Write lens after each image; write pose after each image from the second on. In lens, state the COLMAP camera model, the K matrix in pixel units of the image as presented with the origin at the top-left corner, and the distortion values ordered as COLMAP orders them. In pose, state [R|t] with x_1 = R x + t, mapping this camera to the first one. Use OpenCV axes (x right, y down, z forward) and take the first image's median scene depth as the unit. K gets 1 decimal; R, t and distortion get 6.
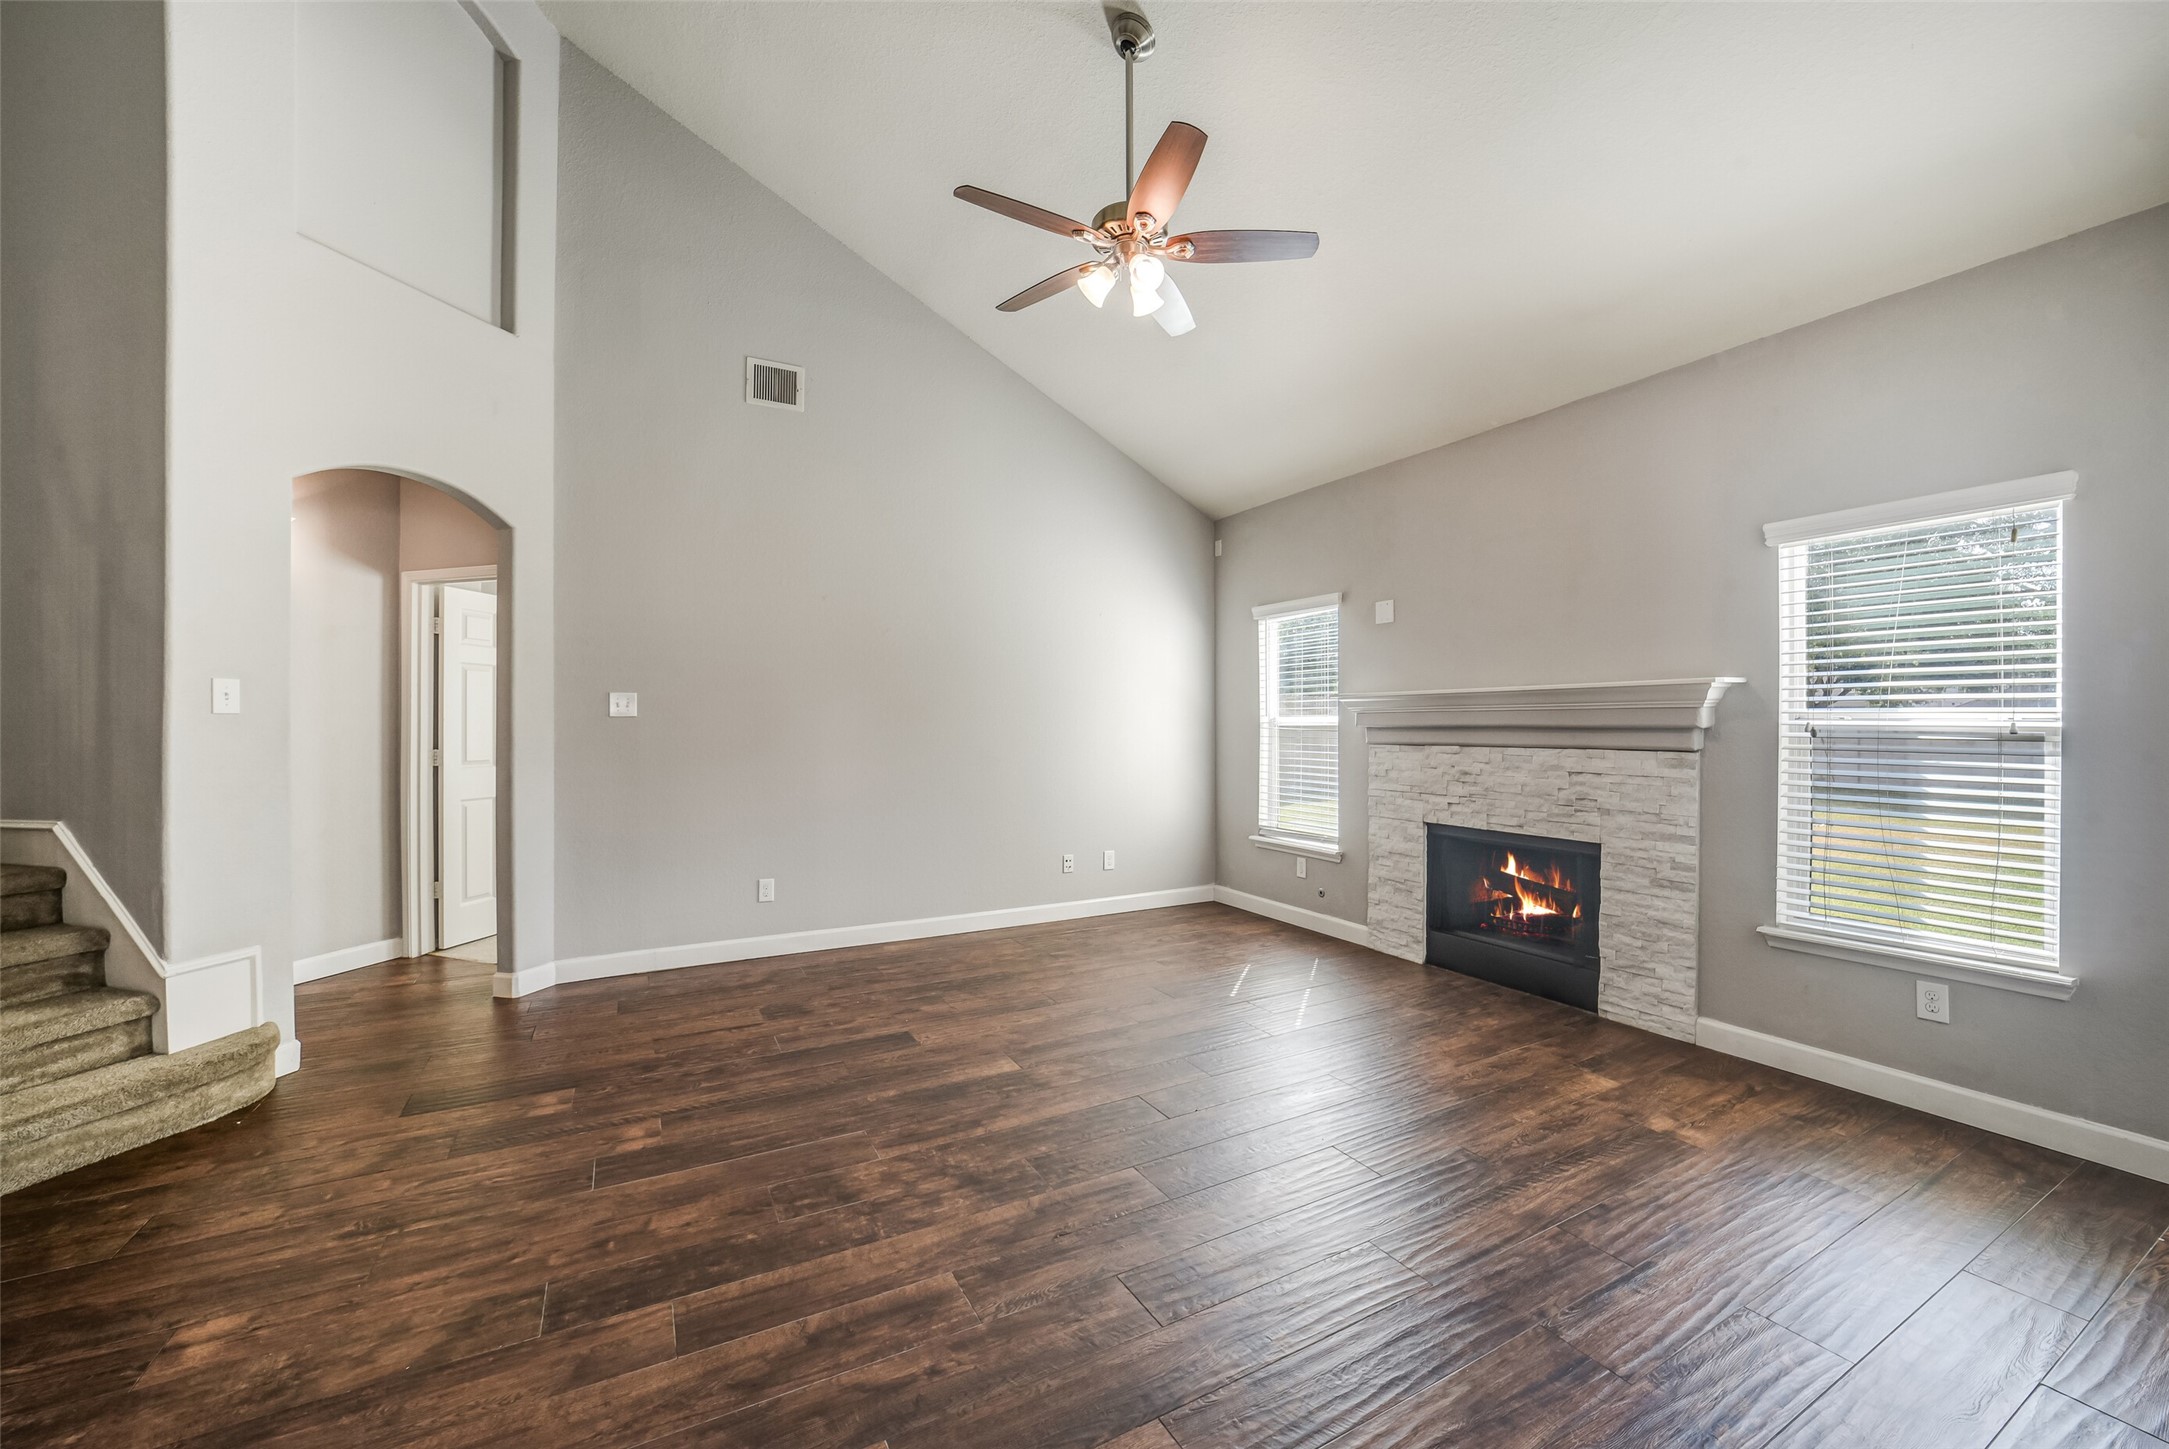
lens RADIAL K [[855.3, 0, 1094.3], [0, 855.3, 721.3], [0, 0, 1]] dist [-0.031757, 0.006150]
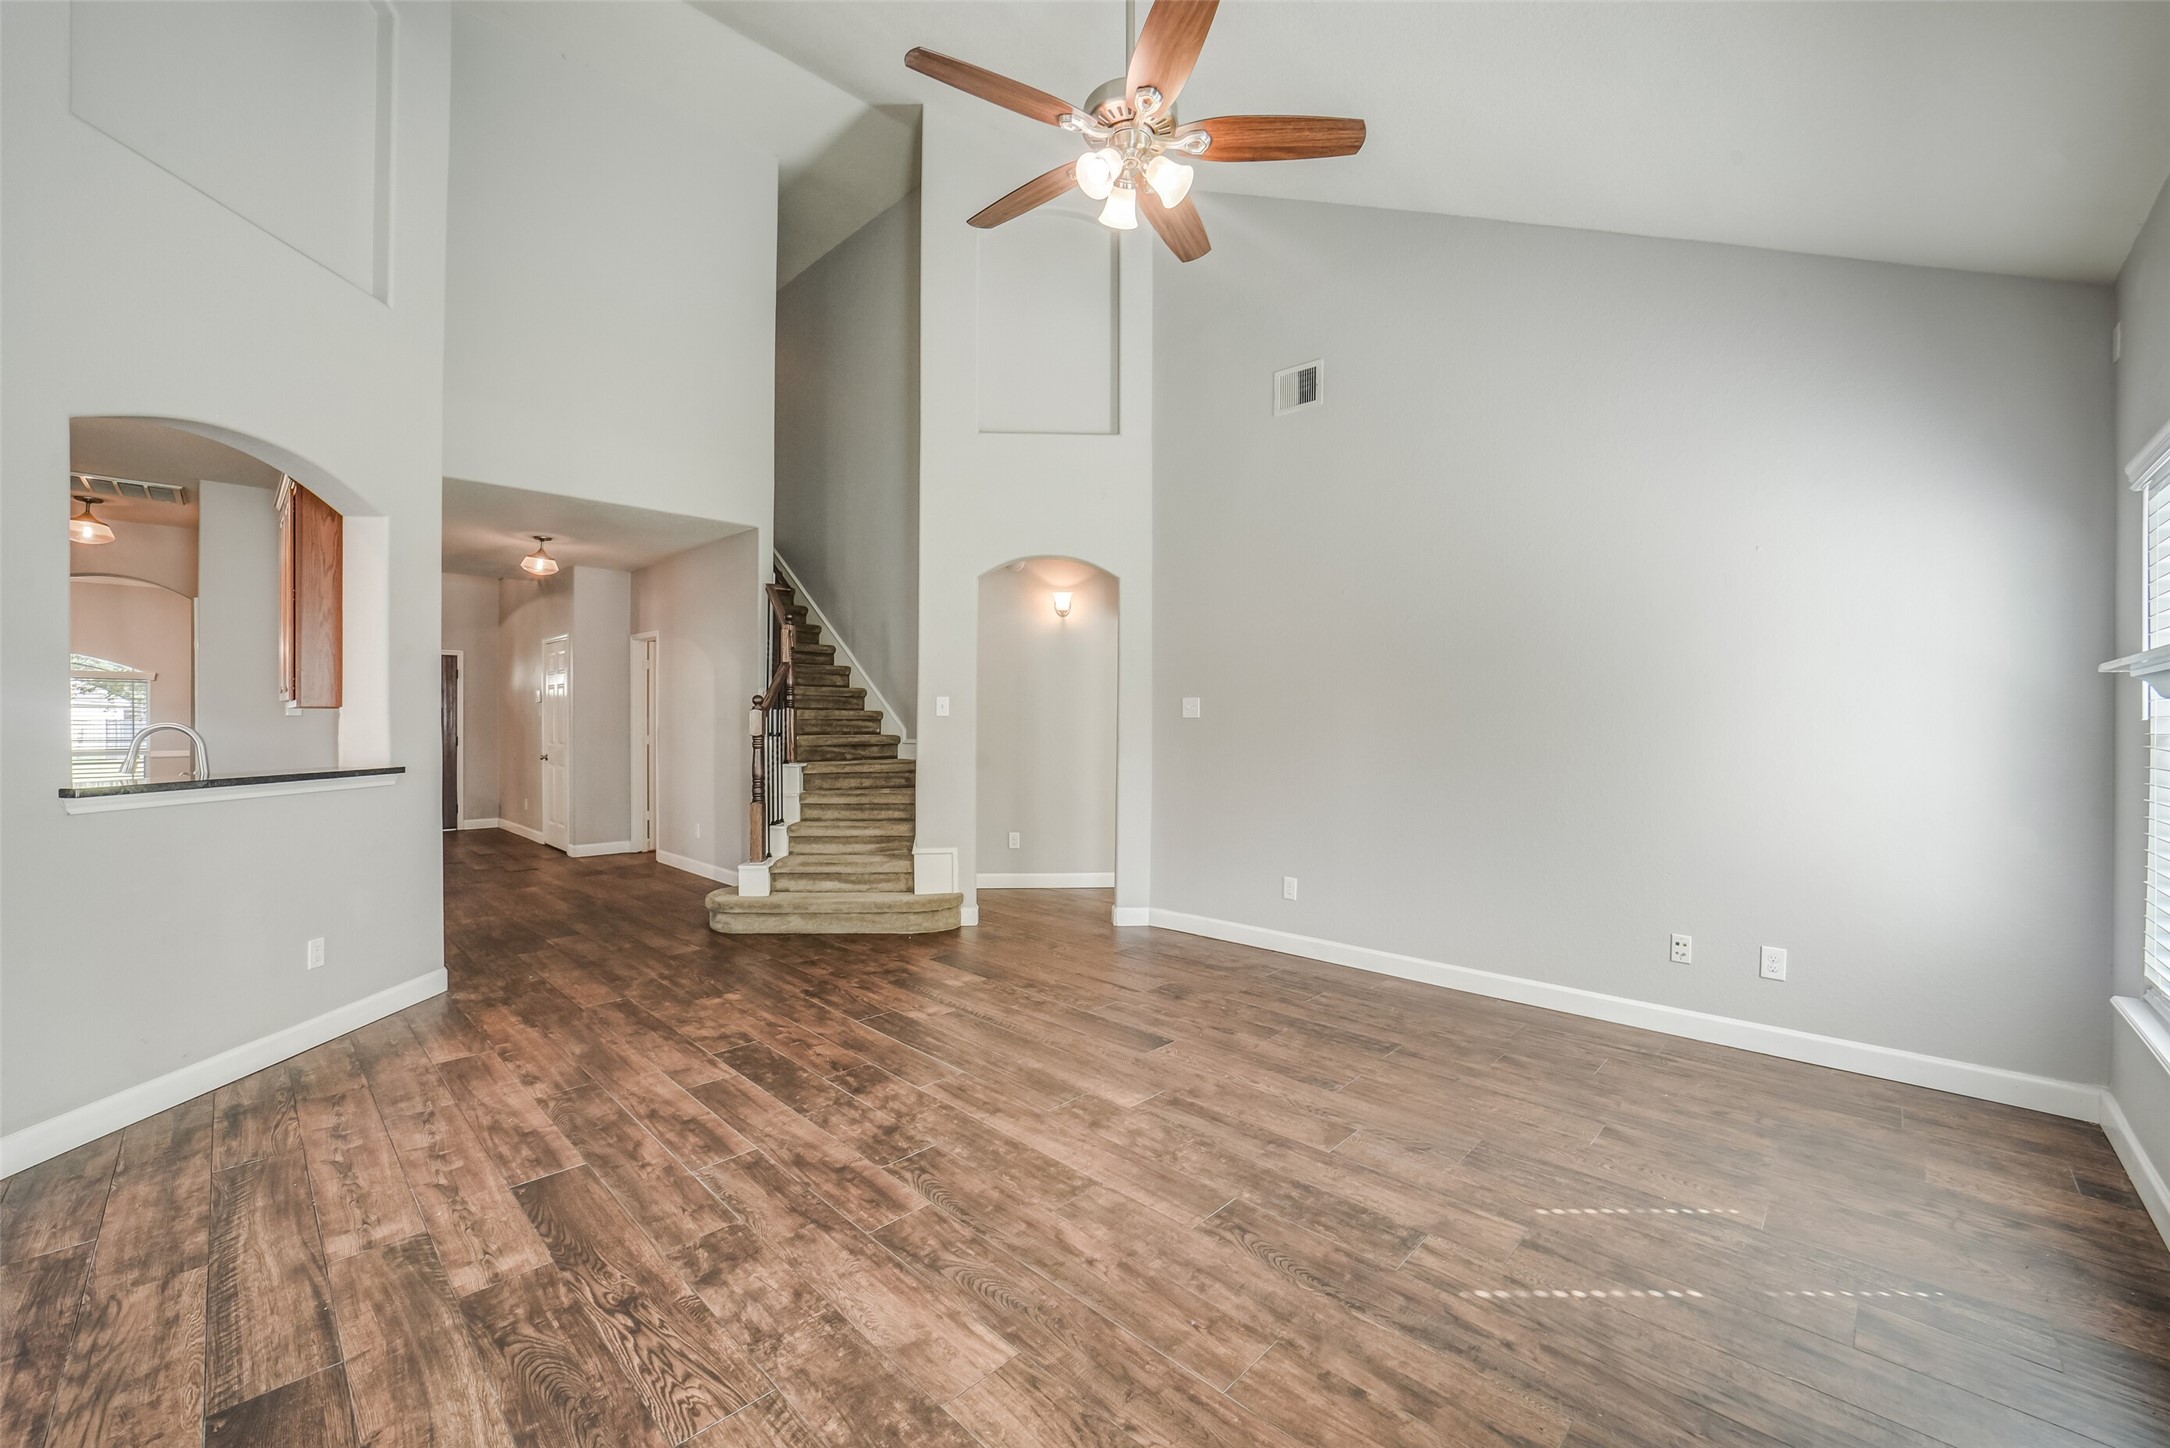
lens RADIAL K [[855.7, 0, 1091.1], [0, 855.7, 718.5], [0, 0, 1]] dist [-0.031757, 0.006150]
pose [[0.297280, 0.002073, -0.954788, 0.670969], [-0.004367, 0.999990, 0.000812, -0.005797], [0.954780, 0.003928, 0.297286, 0.605808]]
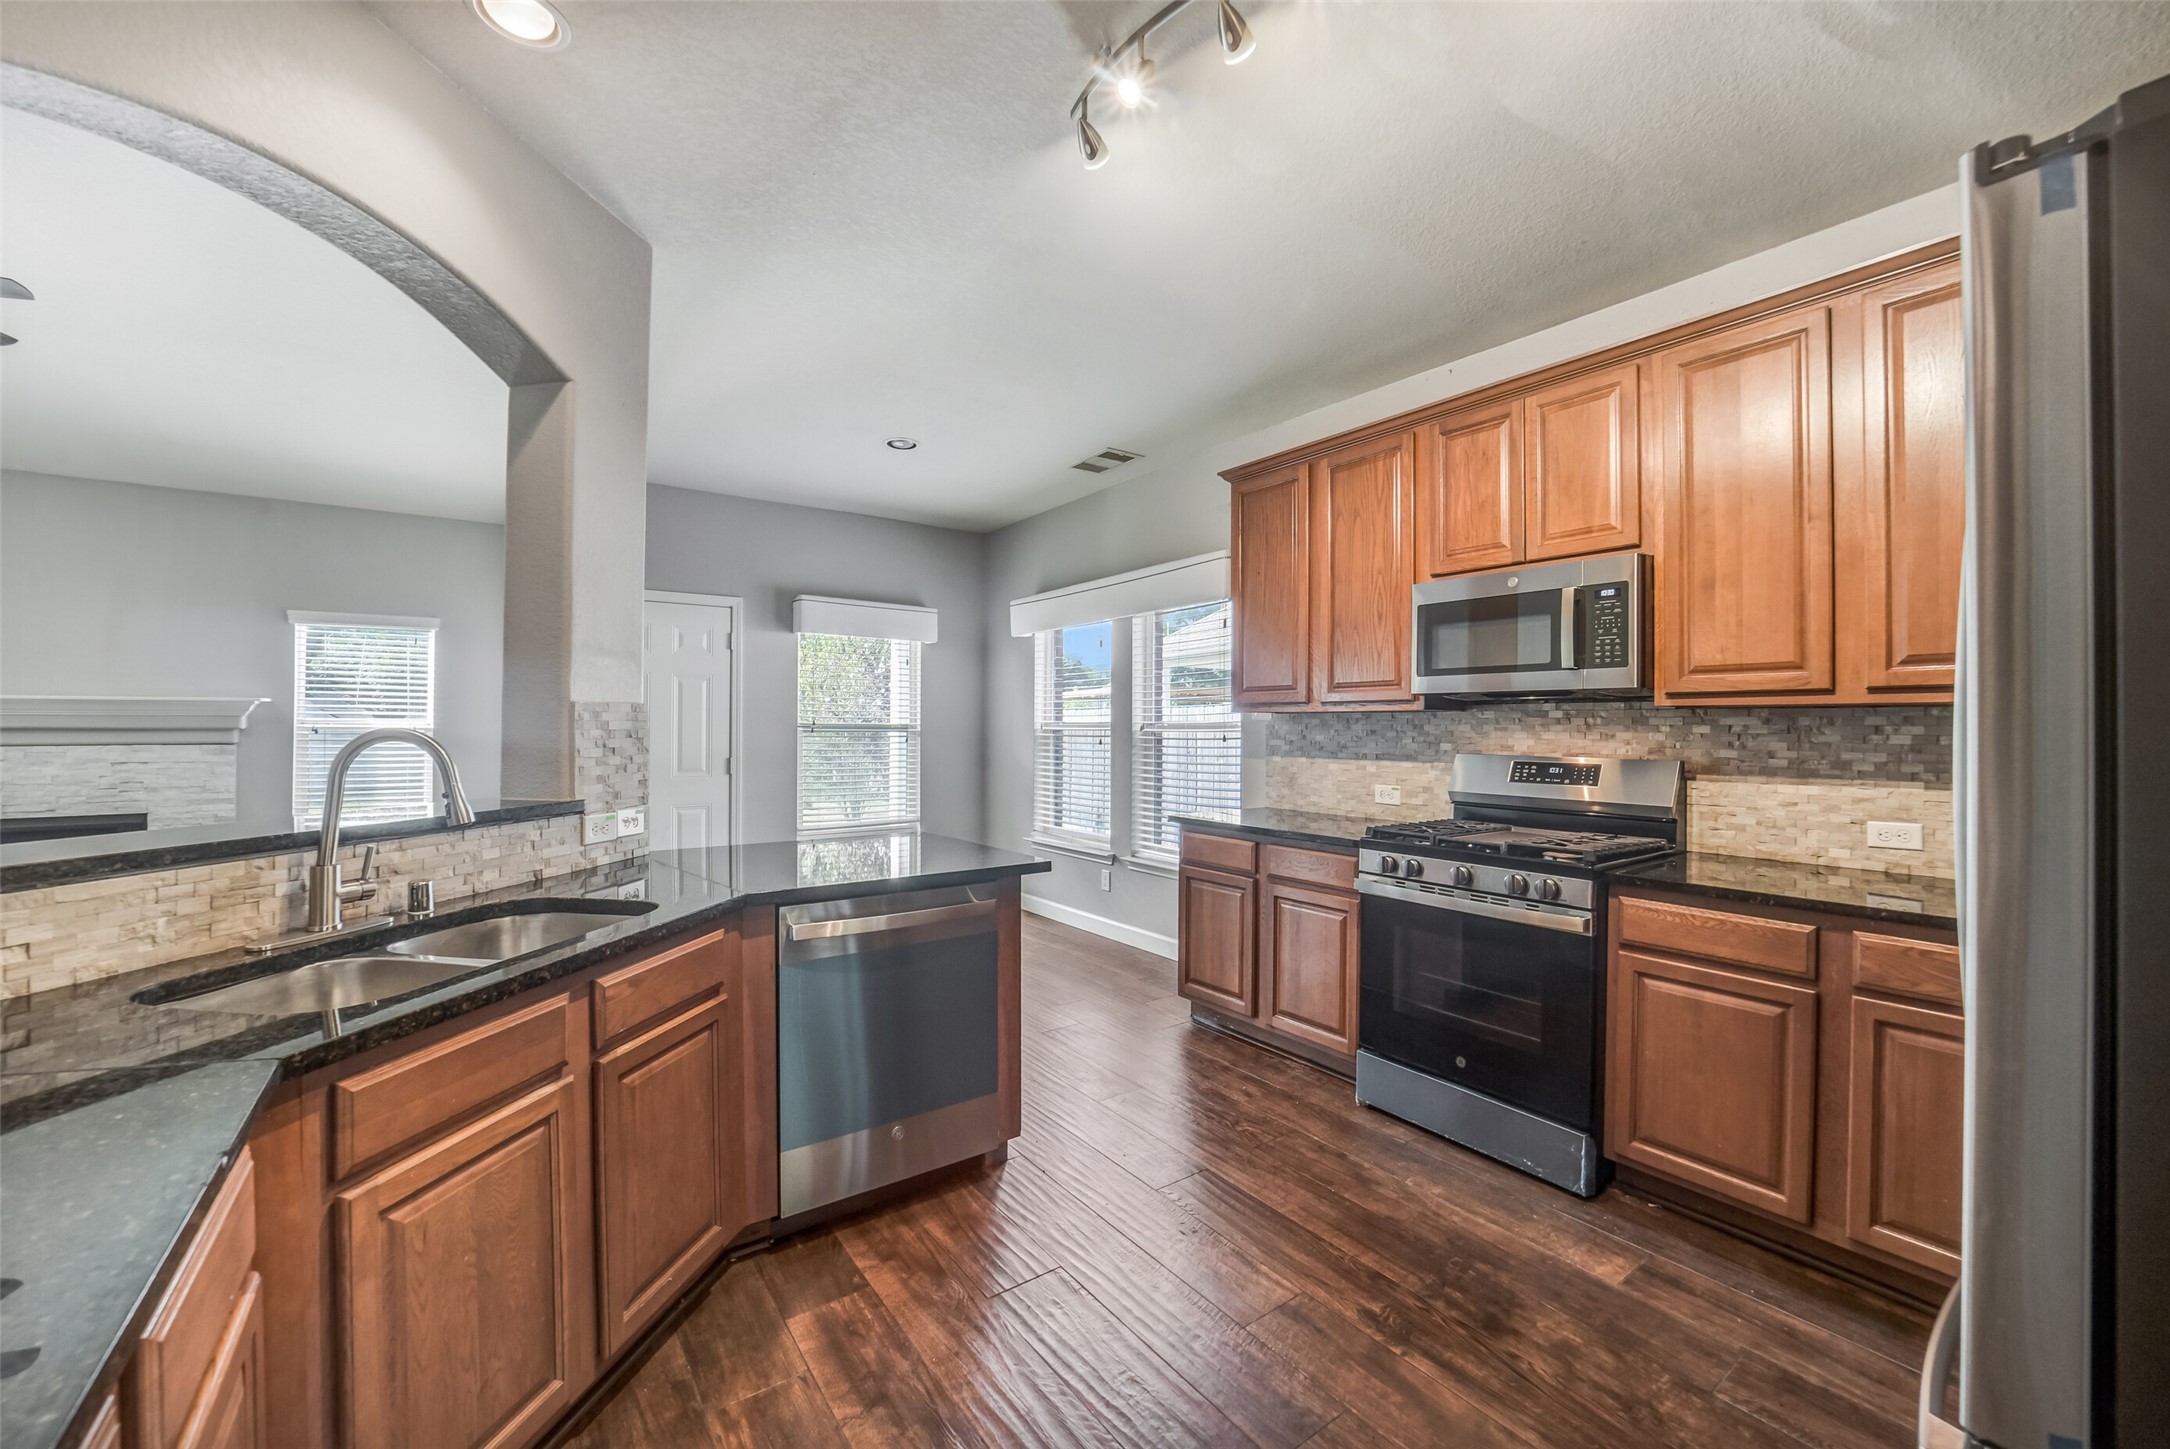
lens RADIAL K [[855.7, 0, 1092.3], [0, 855.7, 727.7], [0, 0, 1]] dist [-0.031757, 0.006150]
pose [[-0.119257, 0.003647, 0.992857, -0.935911], [-0.003604, 0.999985, -0.004106, 0.005694], [-0.992857, -0.004068, -0.119242, -0.370289]]
